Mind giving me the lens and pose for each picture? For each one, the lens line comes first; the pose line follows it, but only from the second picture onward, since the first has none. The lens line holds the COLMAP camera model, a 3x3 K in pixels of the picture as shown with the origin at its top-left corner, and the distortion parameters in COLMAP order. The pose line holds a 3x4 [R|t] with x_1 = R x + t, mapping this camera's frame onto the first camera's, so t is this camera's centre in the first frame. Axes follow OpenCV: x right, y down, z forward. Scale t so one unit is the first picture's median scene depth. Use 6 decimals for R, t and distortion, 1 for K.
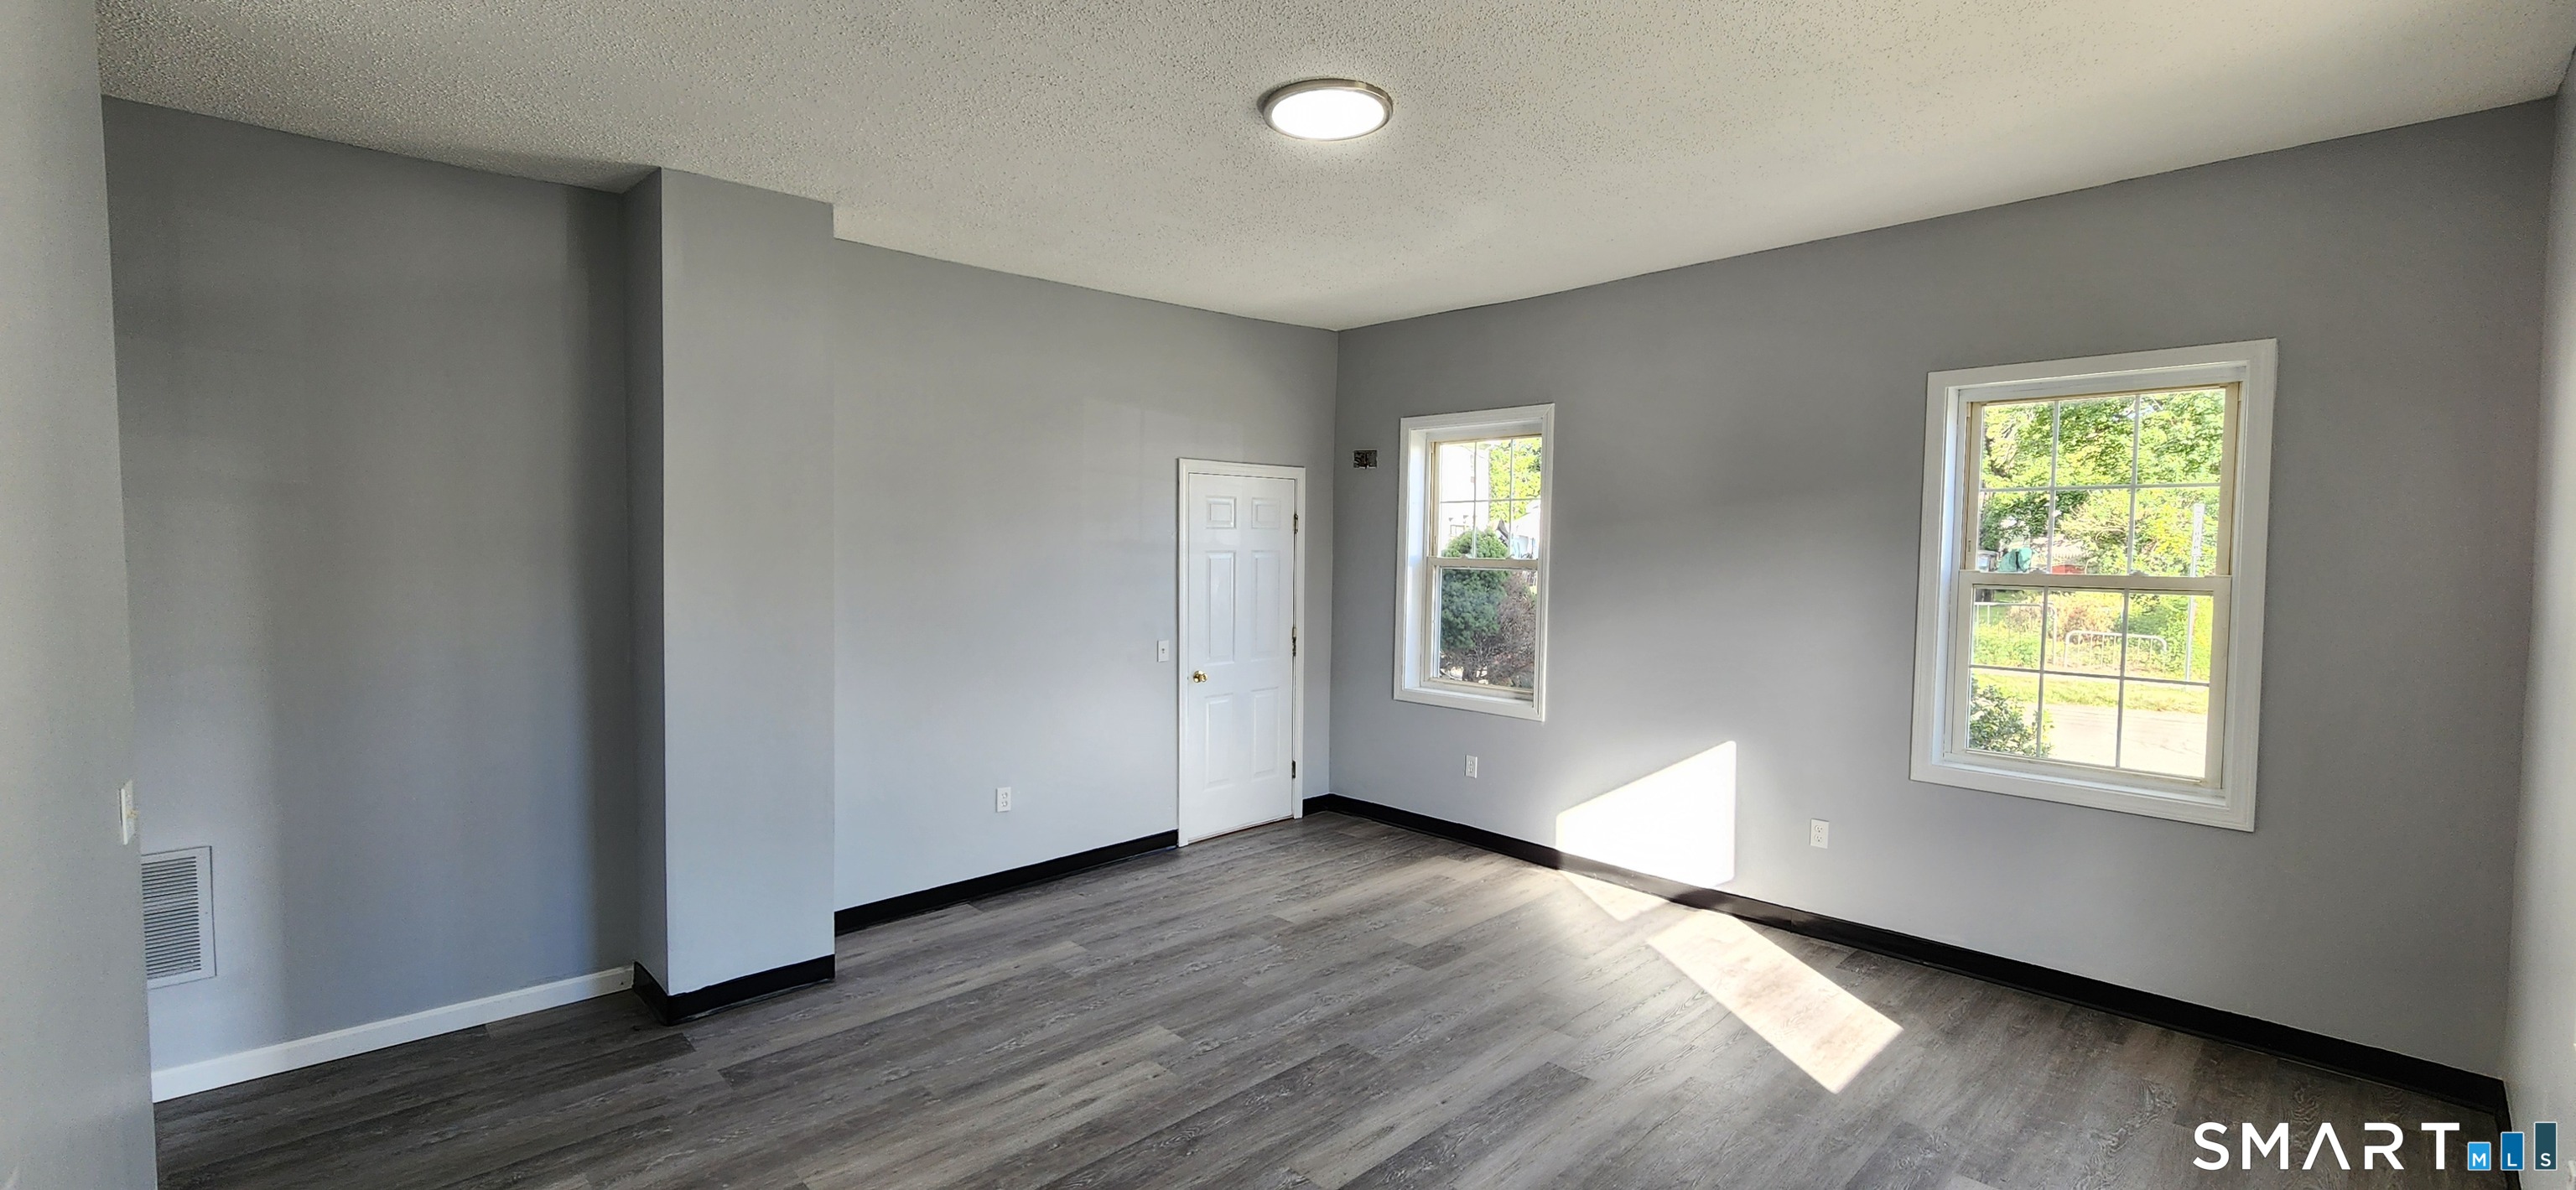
lens RADIAL K [[1054.8, 0, 1278.8], [0, 1054.8, 589.7], [0, 0, 1]] dist [-0.001653, -0.002303]
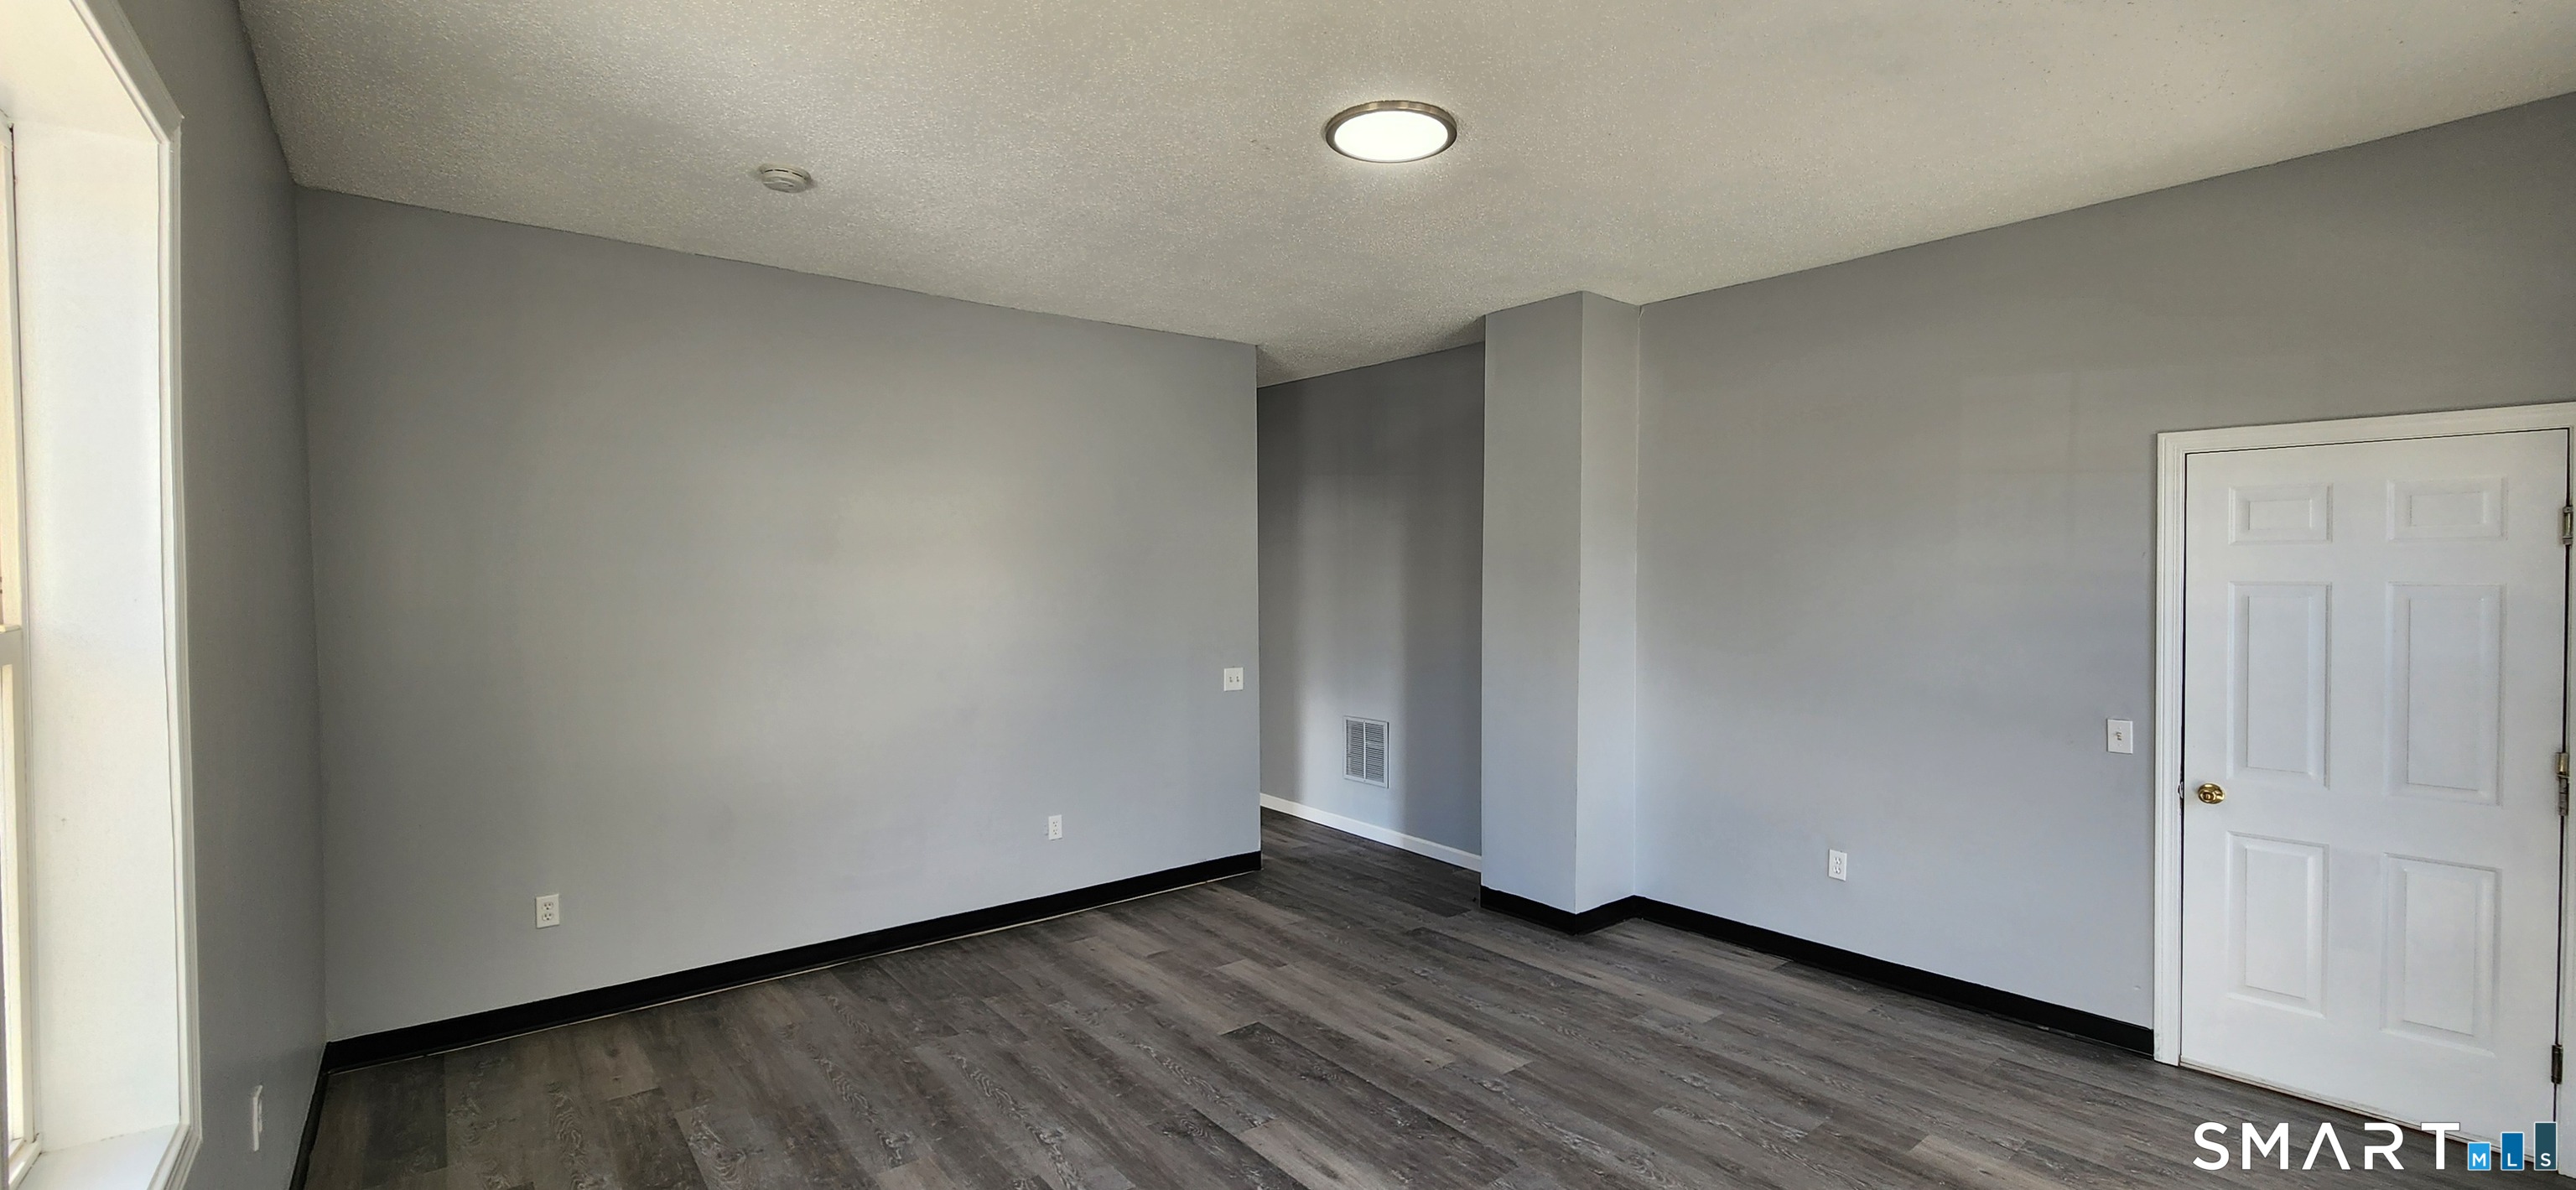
lens RADIAL K [[1054.8, 0, 1288.1], [0, 1054.8, 583.6], [0, 0, 1]] dist [-0.001653, -0.002303]
pose [[-0.077895, 0.008790, -0.996923, 0.839958], [-0.044783, 0.998921, 0.012307, -0.030397], [0.995955, 0.045604, -0.077418, 0.797447]]
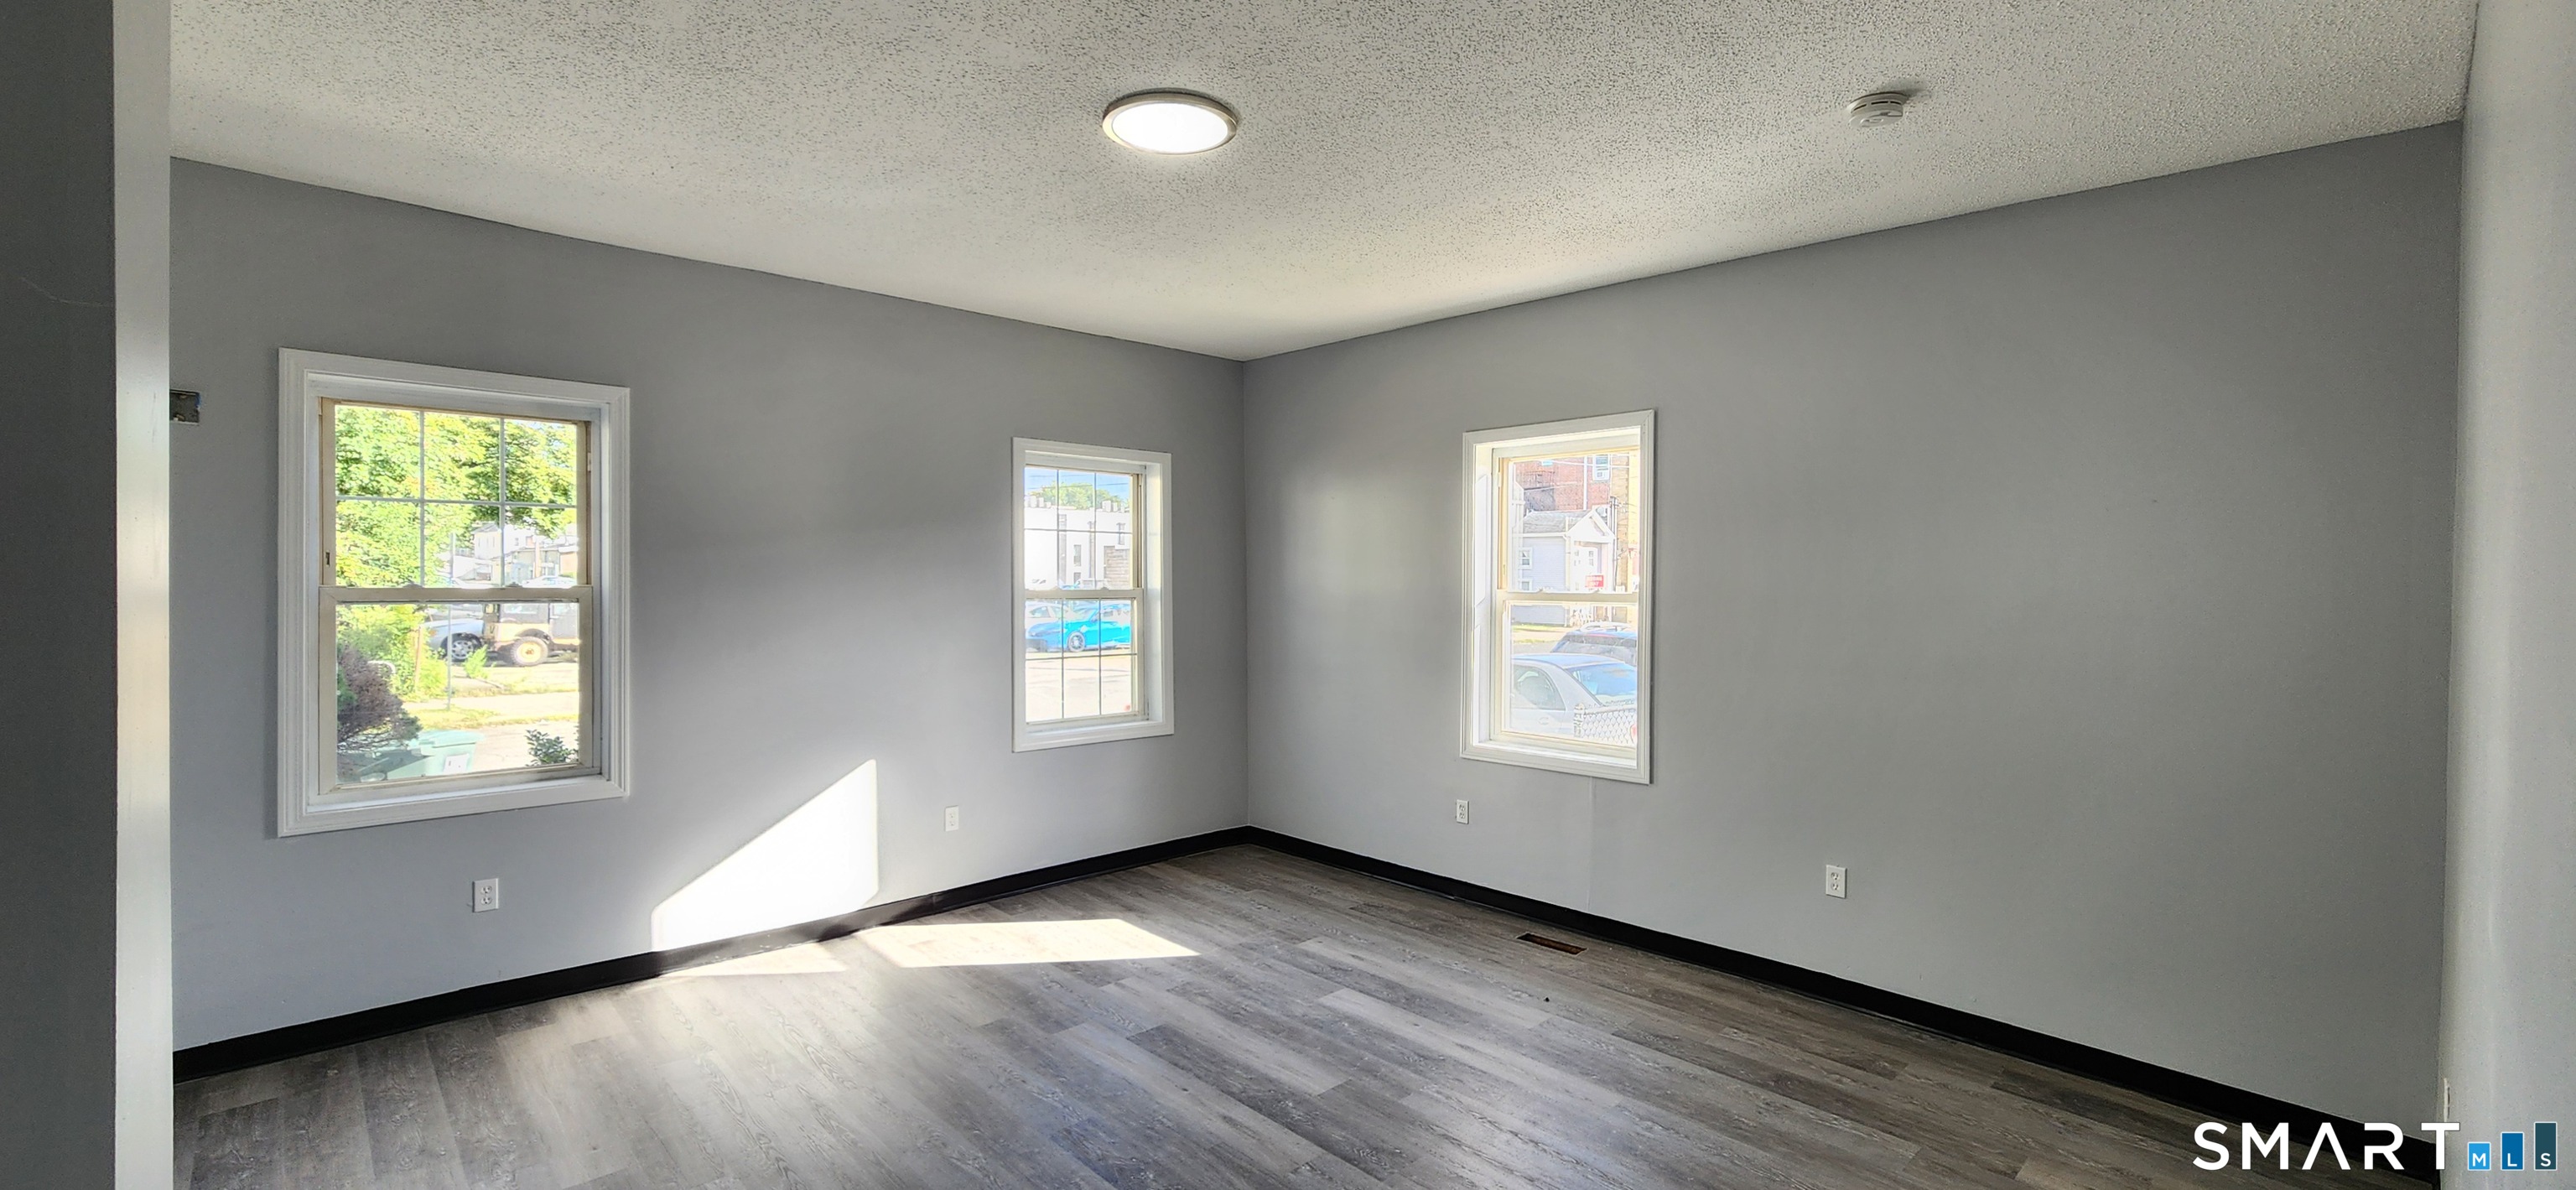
lens RADIAL K [[1054.8, 0, 1301.6], [0, 1054.8, 590.2], [0, 0, 1]] dist [-0.001653, -0.002303]
pose [[-0.012291, -0.018975, 0.999744, -0.748632], [0.040695, 0.998982, 0.019461, -0.030030], [-0.999096, 0.040924, -0.011506, 0.723189]]
